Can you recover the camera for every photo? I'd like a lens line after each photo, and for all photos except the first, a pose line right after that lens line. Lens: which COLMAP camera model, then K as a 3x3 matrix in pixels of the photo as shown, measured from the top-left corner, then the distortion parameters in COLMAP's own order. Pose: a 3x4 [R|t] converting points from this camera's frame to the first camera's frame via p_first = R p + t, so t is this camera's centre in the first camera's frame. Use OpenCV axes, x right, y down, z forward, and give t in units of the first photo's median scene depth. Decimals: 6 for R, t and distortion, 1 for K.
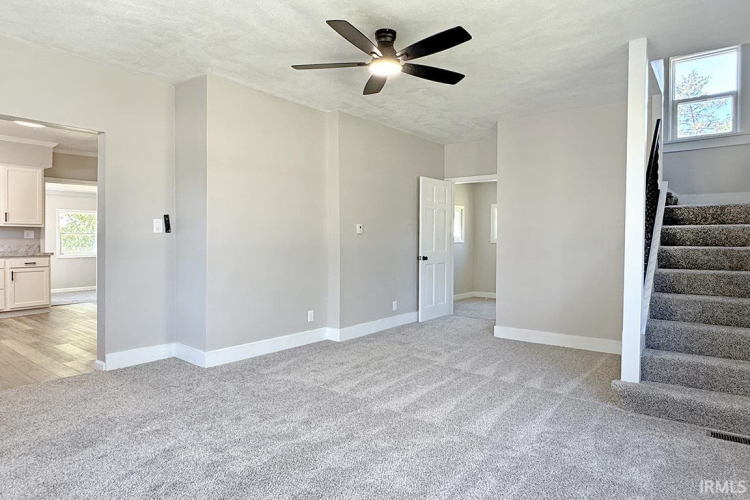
lens RADIAL K [[444.6, 0, 374.8], [0, 444.6, 245.7], [0, 0, 1]] dist [-0.009565, 0.000334]
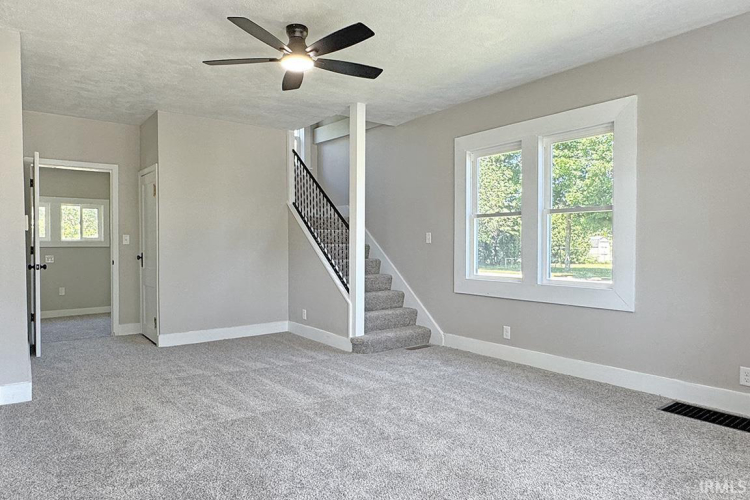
lens RADIAL K [[475.3, 0, 372.1], [0, 475.3, 250.4], [0, 0, 1]] dist [-0.004549, 0.007144]
pose [[0.269551, -0.018111, 0.962816, -0.835435], [0.019814, 0.999716, 0.013258, 0.004019], [-0.962782, 0.015503, 0.269833, 0.485380]]
